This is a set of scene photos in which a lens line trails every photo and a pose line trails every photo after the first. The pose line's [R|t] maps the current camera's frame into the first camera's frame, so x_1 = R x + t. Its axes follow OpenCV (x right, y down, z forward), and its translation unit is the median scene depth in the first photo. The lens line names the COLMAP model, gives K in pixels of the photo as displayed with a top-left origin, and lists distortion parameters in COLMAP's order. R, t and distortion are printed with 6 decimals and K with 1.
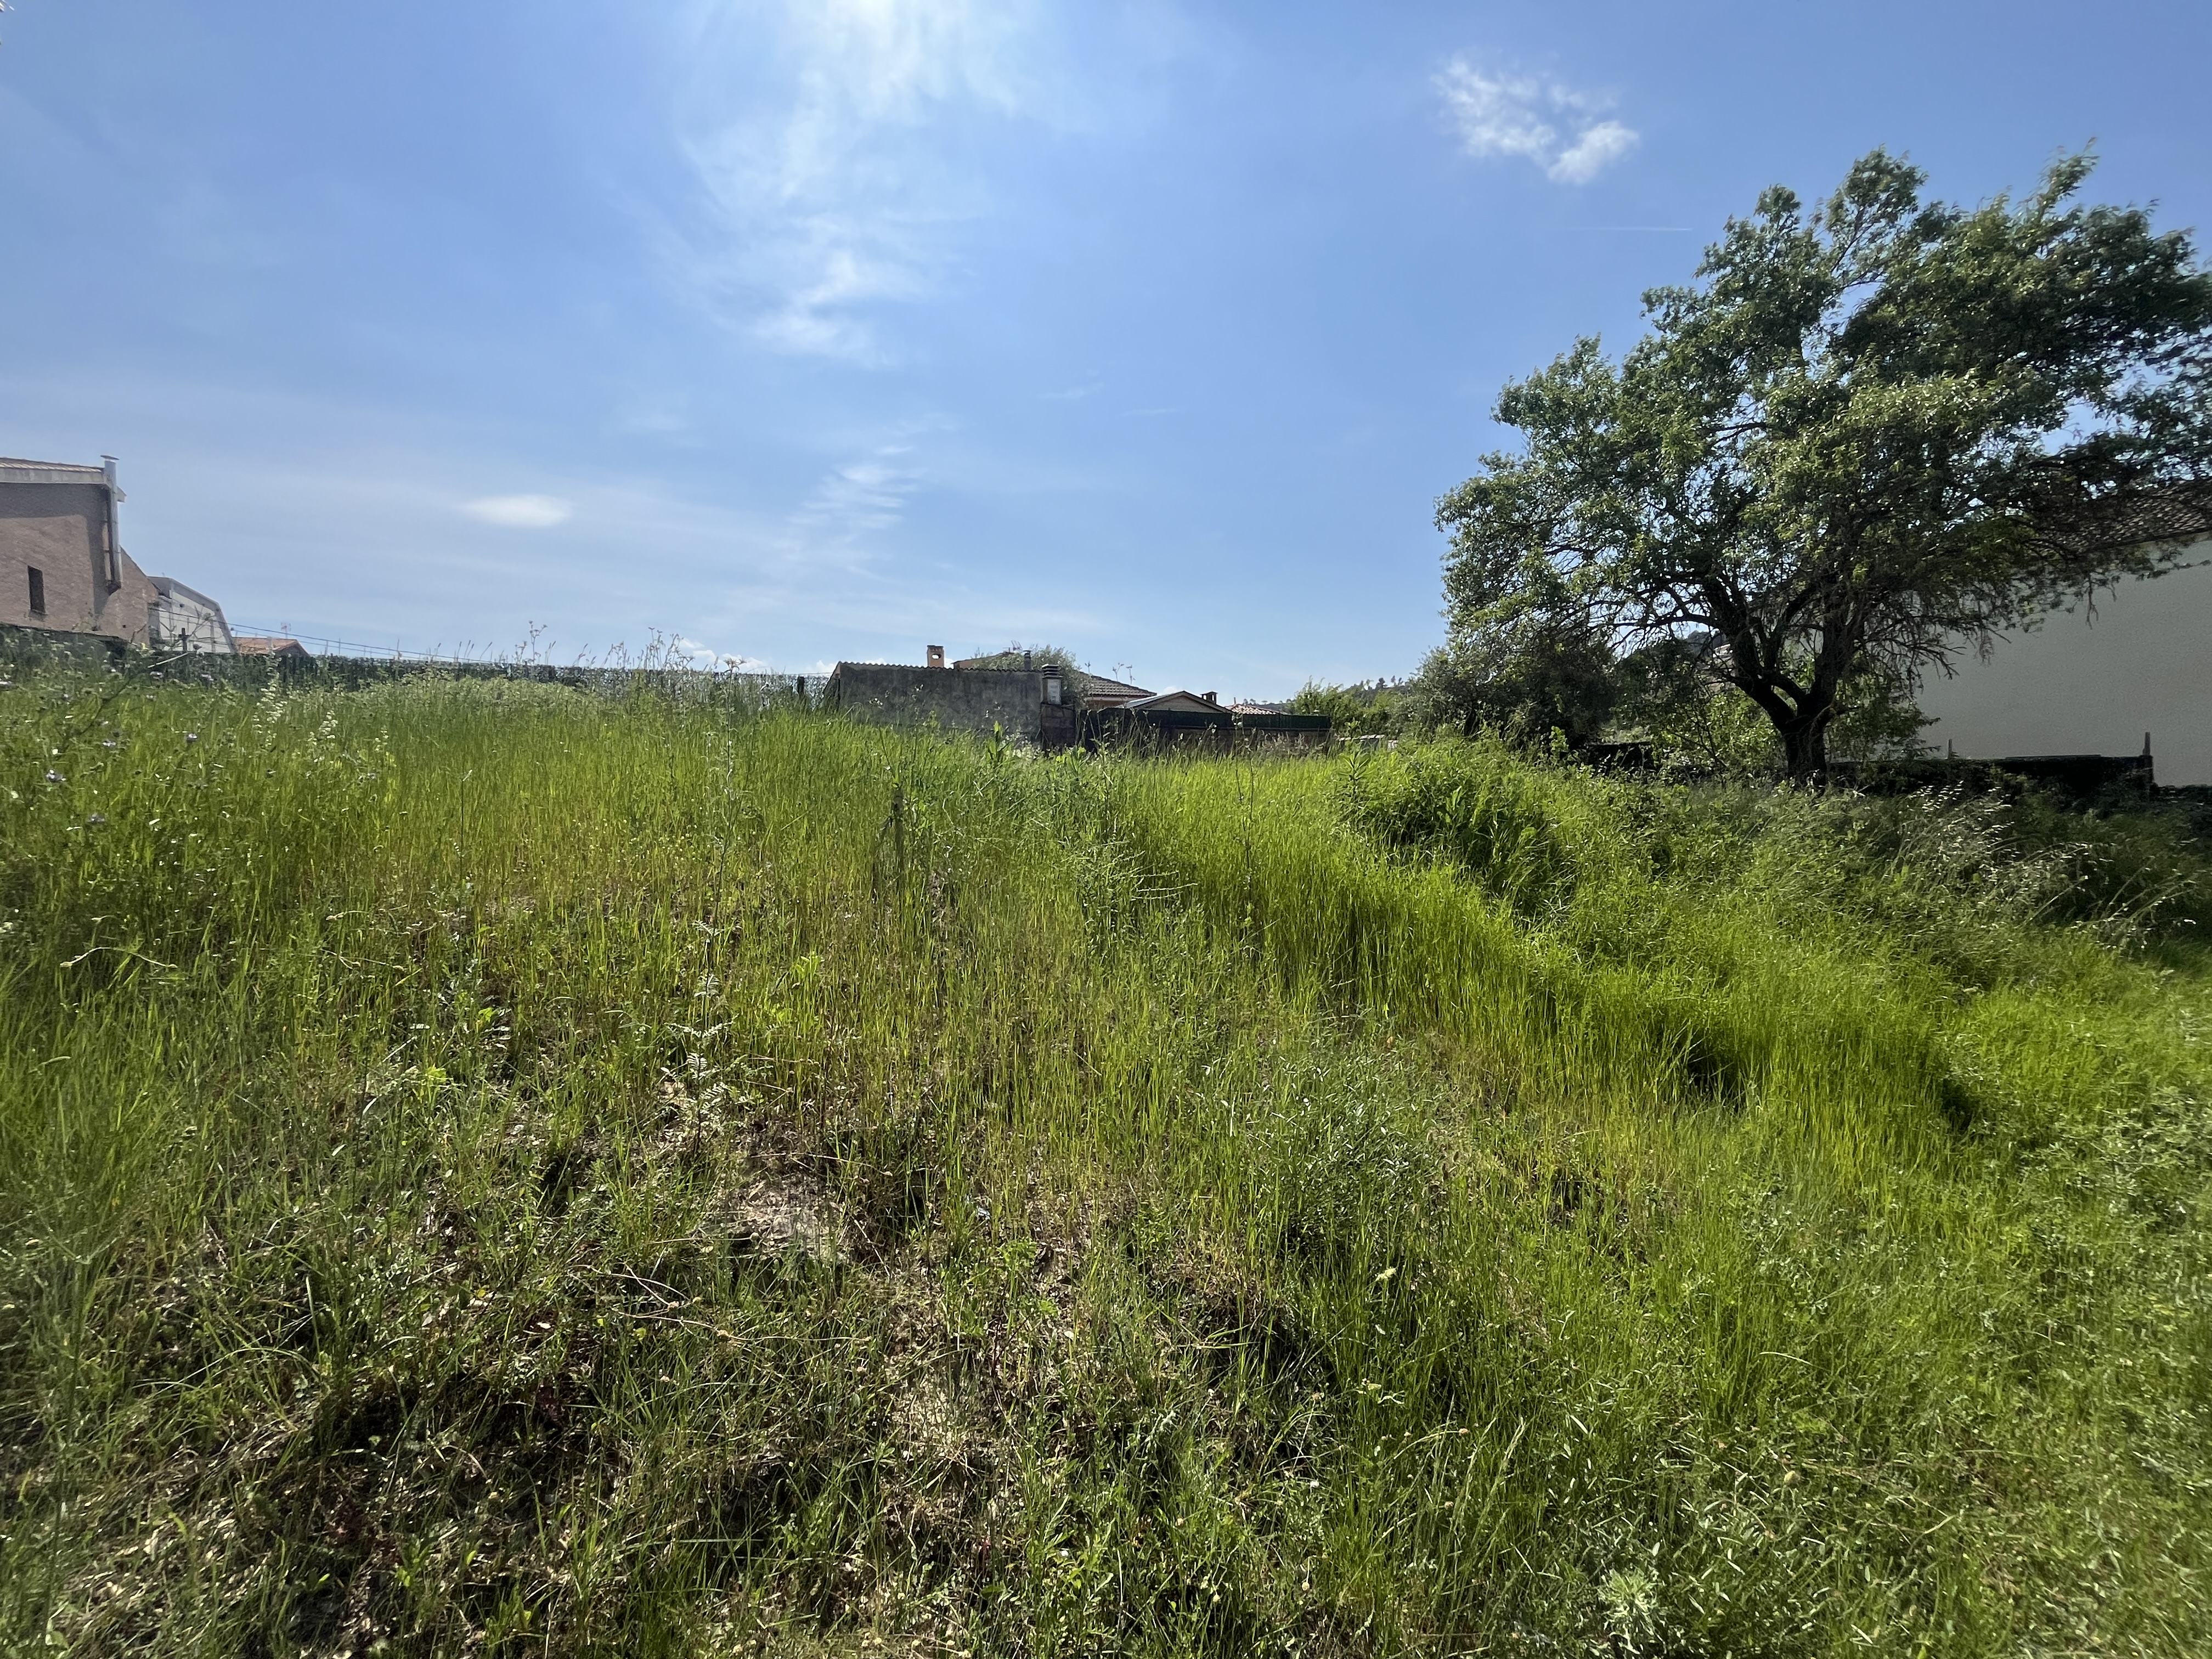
lens RADIAL K [[898.0, 0, 1107.1], [0, 898.0, 829.2], [0, 0, 1]] dist [-0.002656, 0.000399]
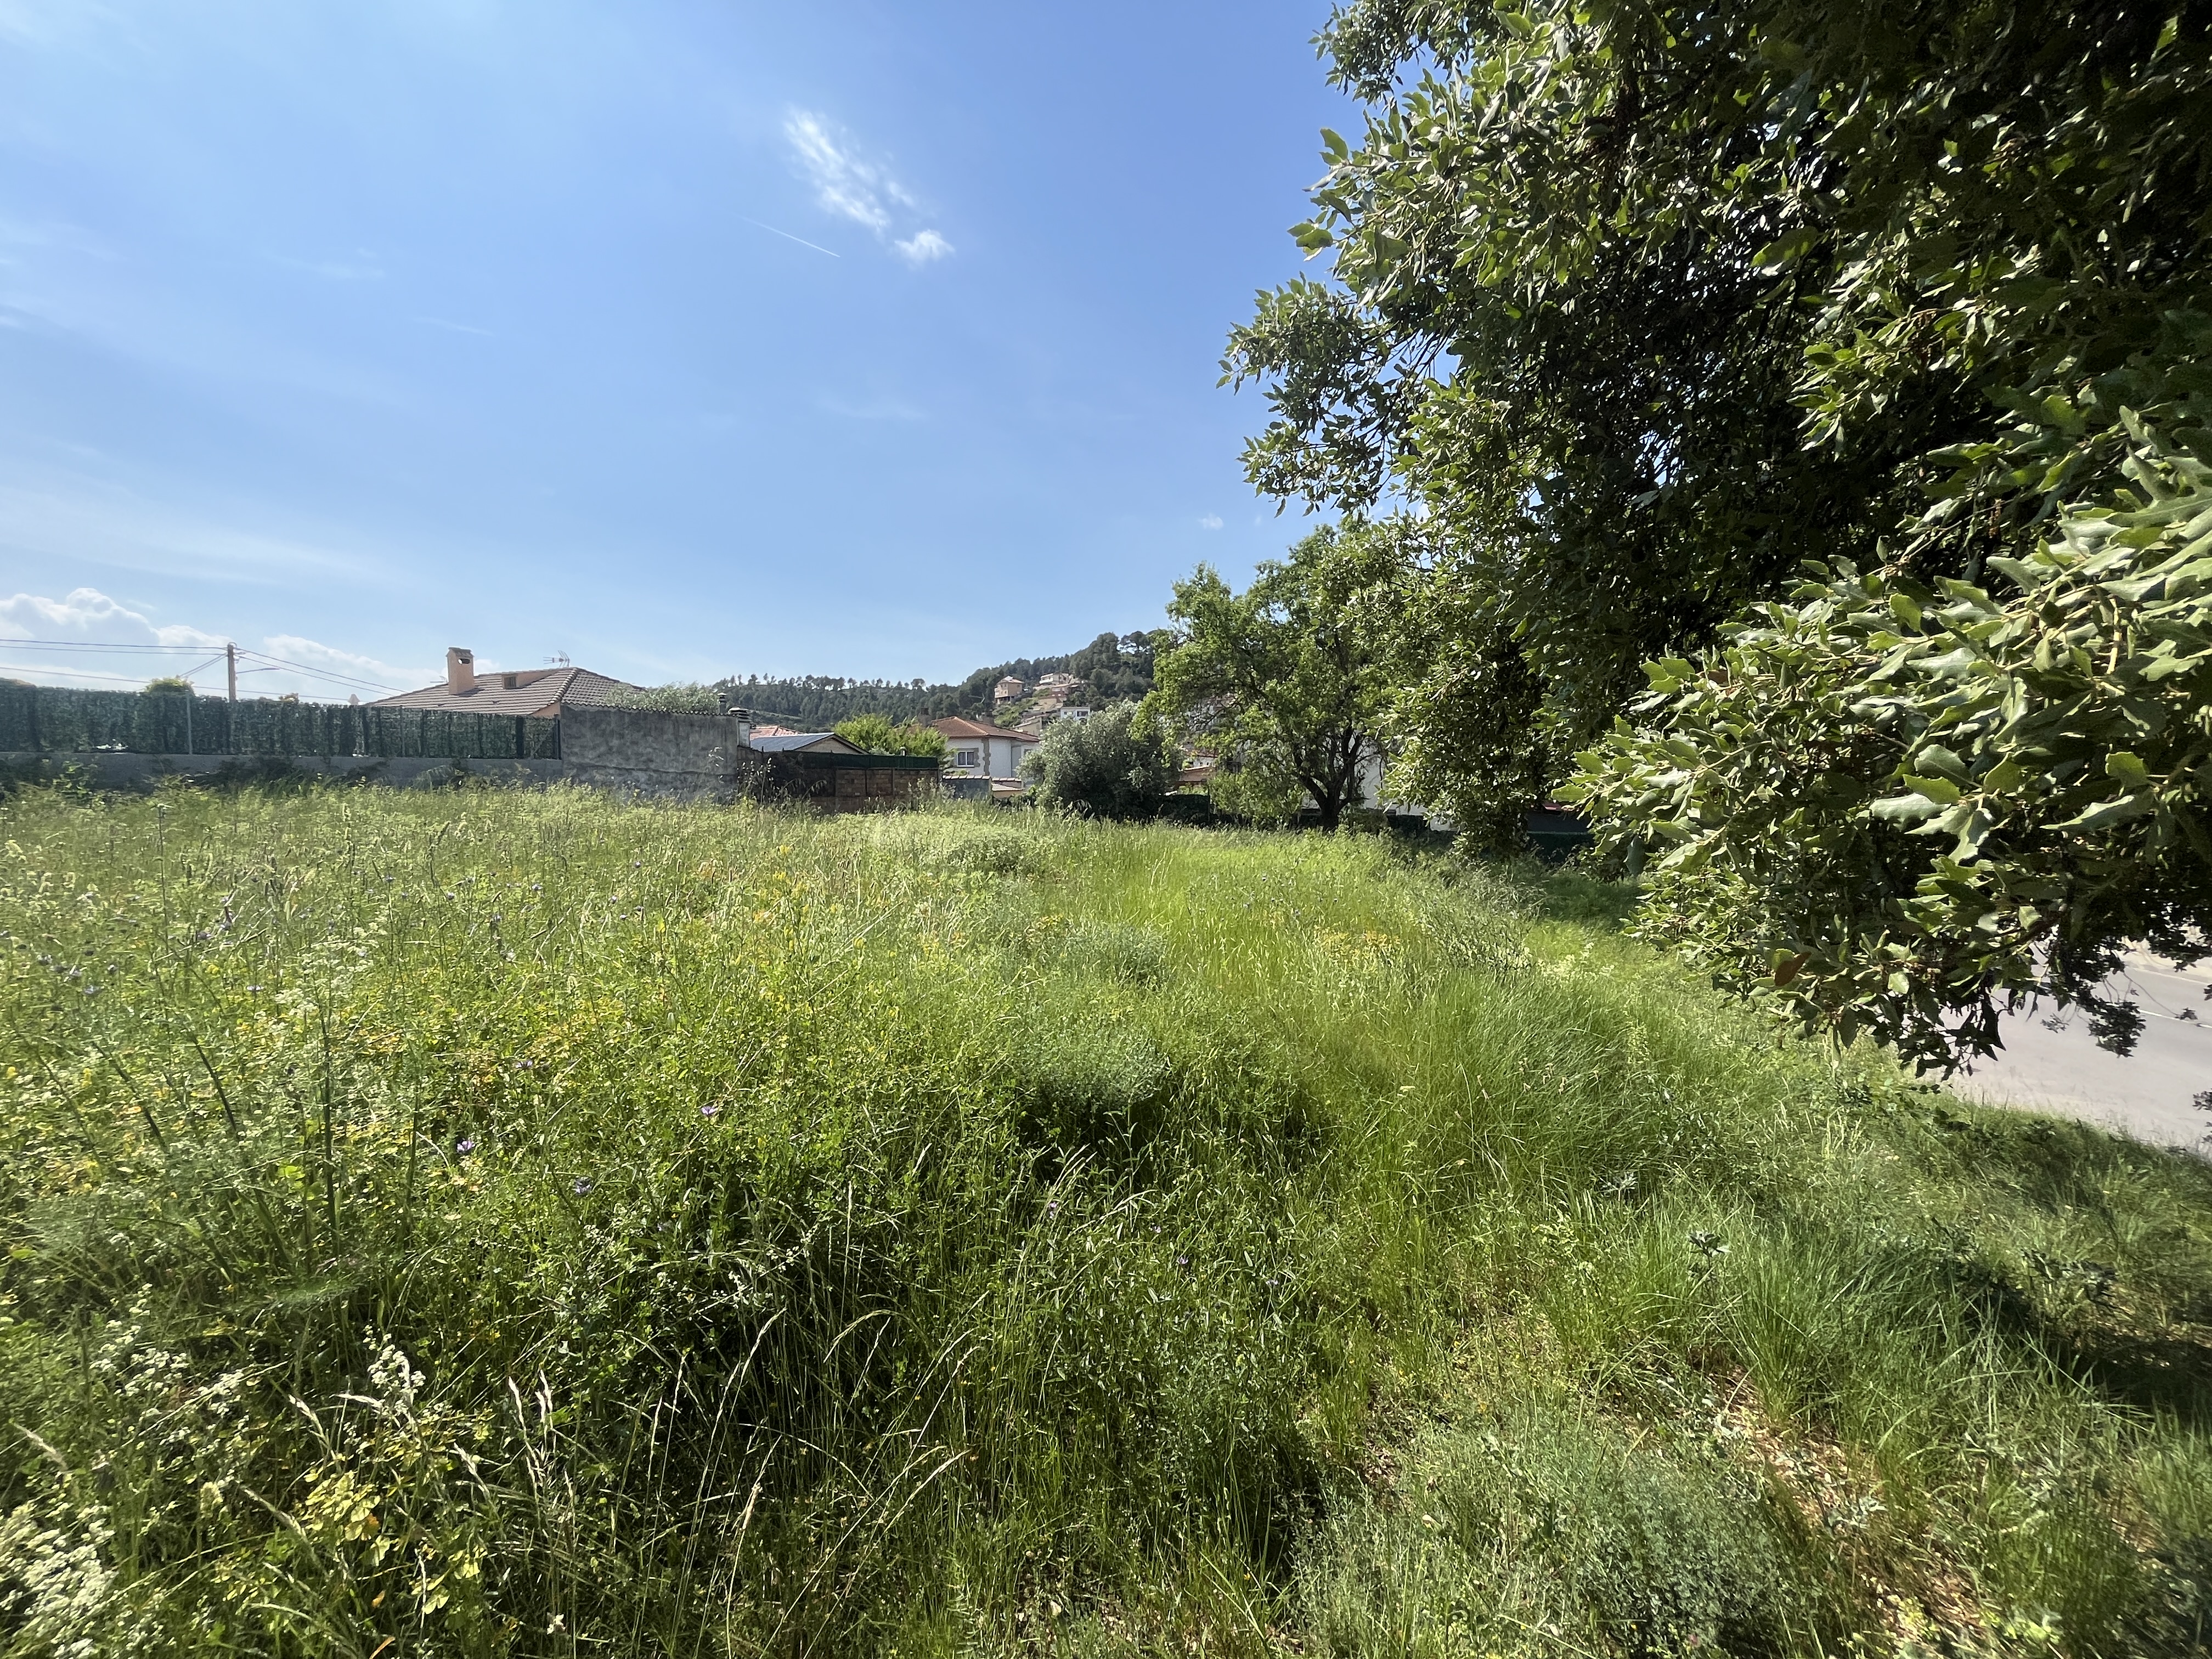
lens RADIAL K [[898.0, 0, 1098.7], [0, 898.0, 831.1], [0, 0, 1]] dist [-0.002656, 0.000399]
pose [[0.777456, -0.022553, 0.628532, -2.047230], [0.019602, 0.999740, 0.011627, -0.214518], [-0.628631, 0.003281, 0.777697, -0.443860]]
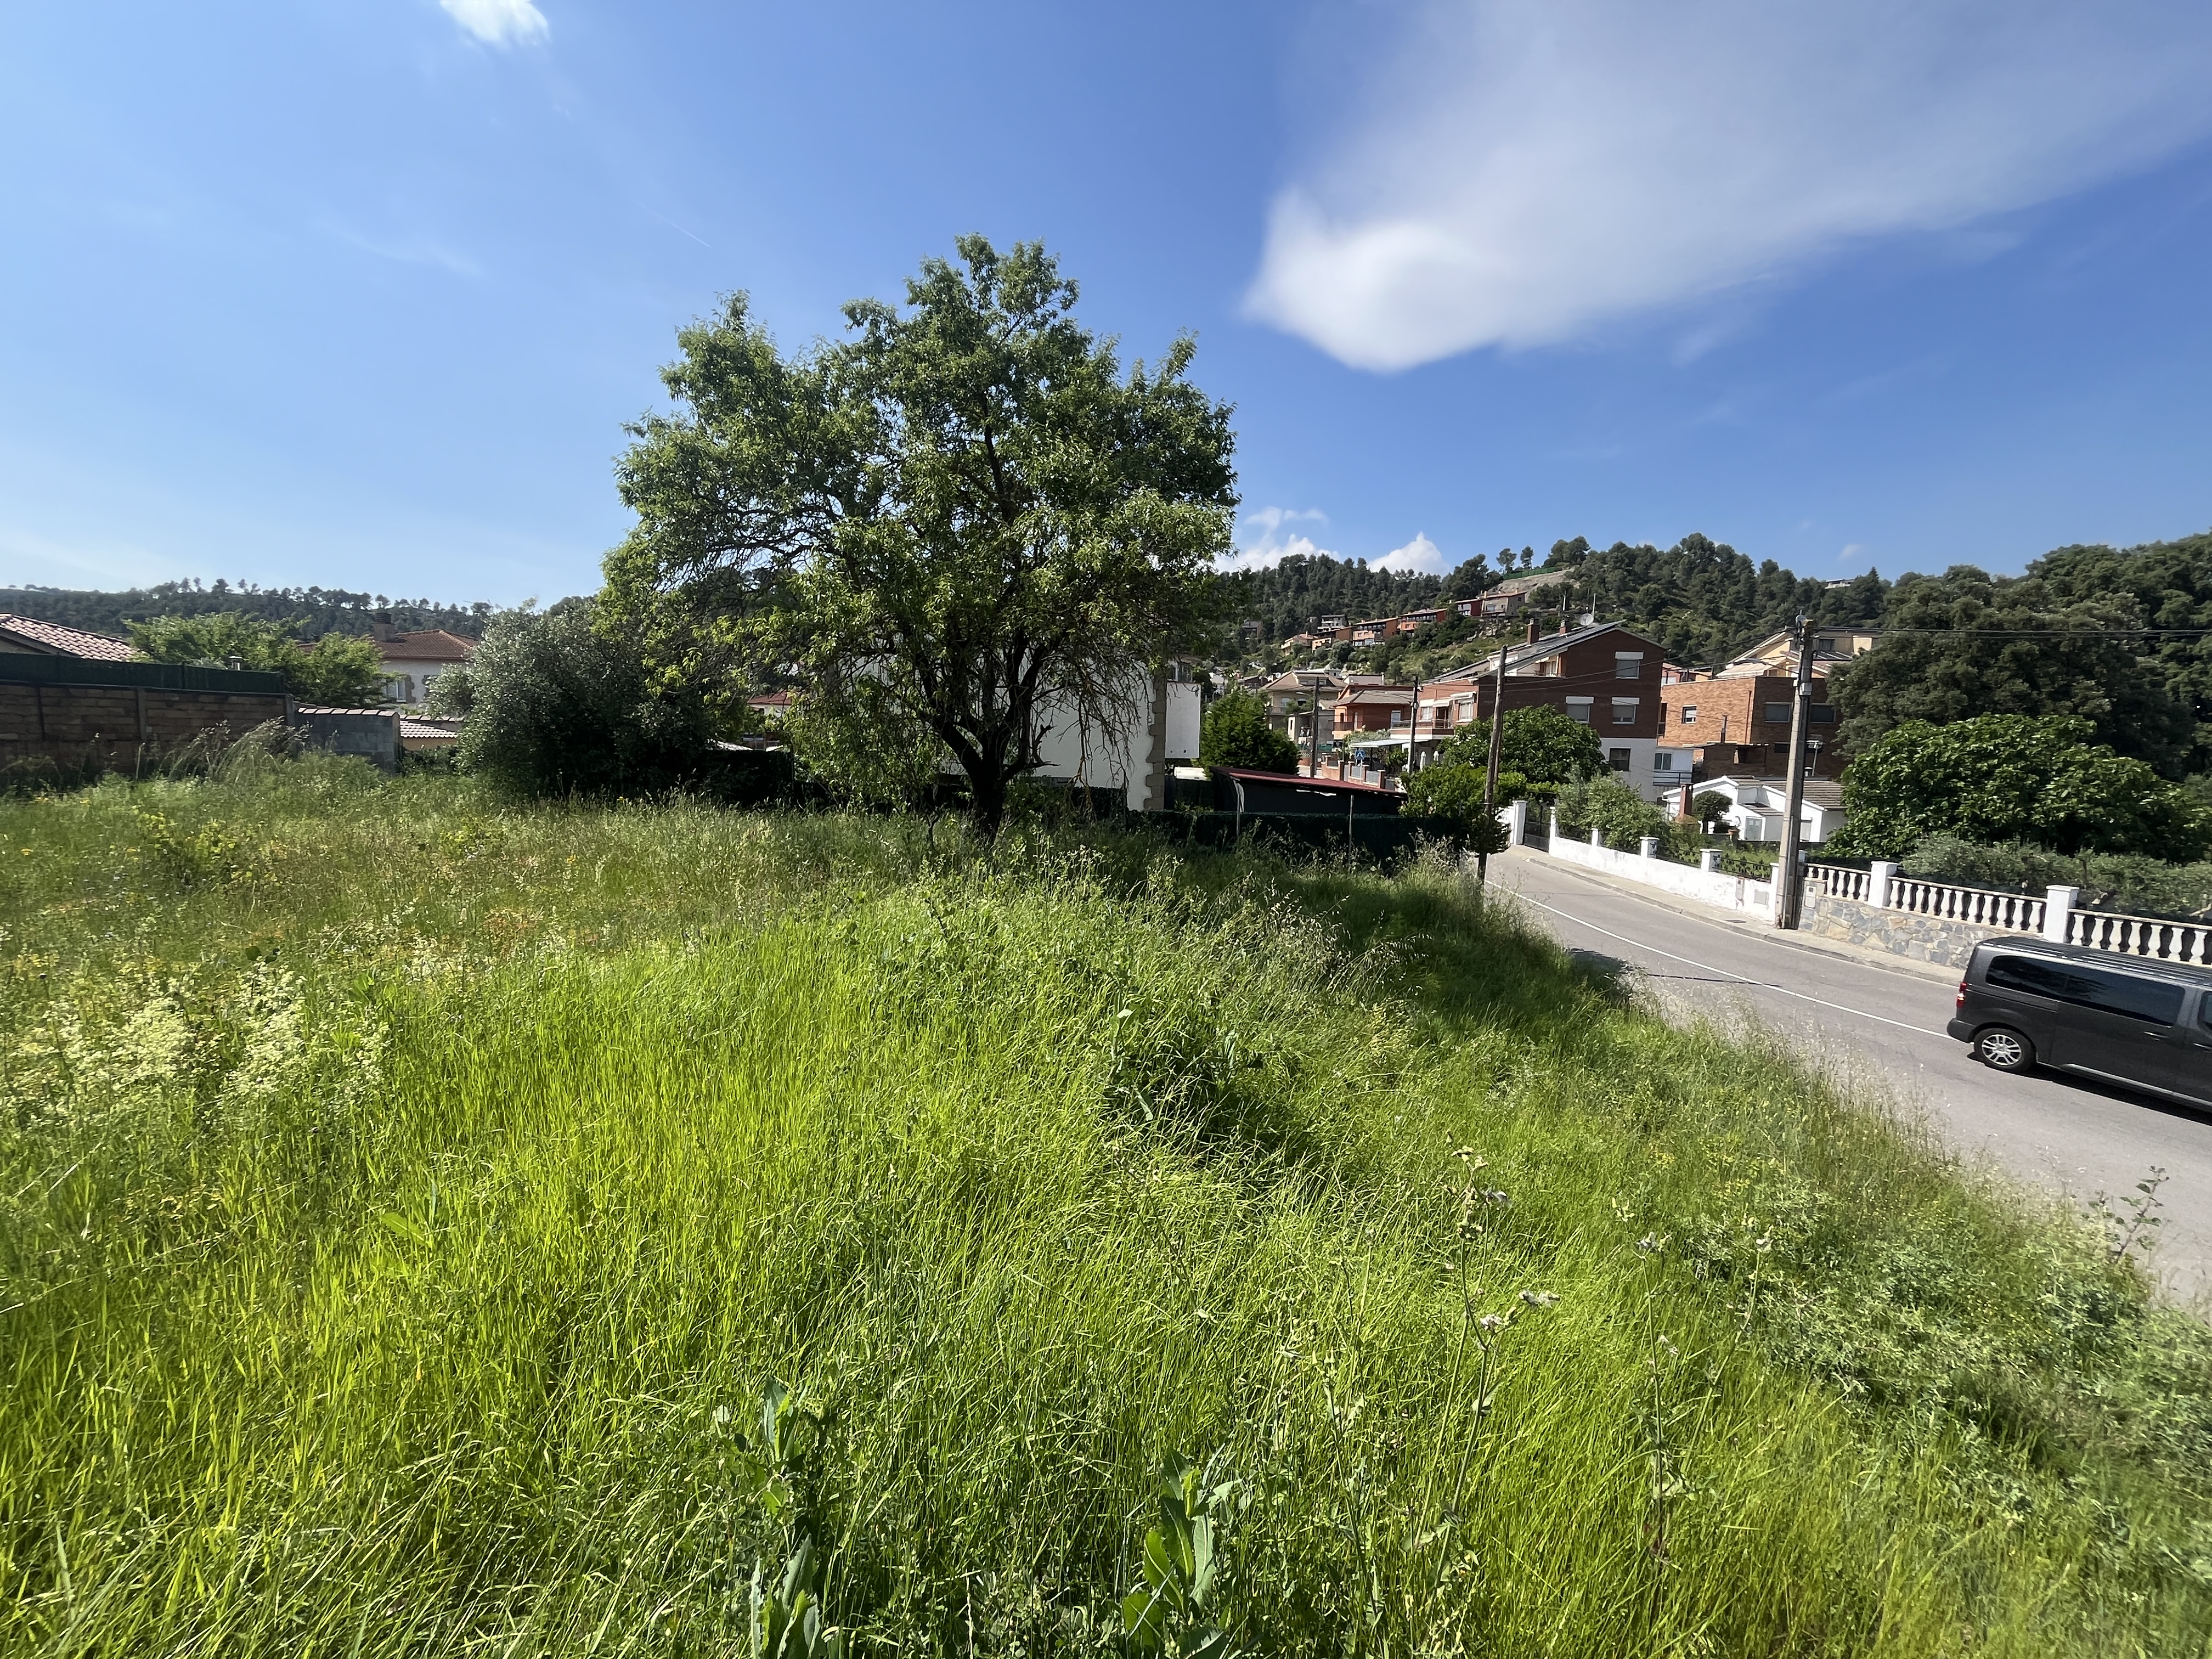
lens RADIAL K [[898.0, 0, 1101.2], [0, 898.0, 826.9], [0, 0, 1]] dist [-0.002656, 0.000399]
pose [[0.480185, -0.057205, 0.875300, -0.257376], [0.010445, 0.998173, 0.059505, -0.274756], [-0.877105, -0.019431, 0.479906, 0.920725]]
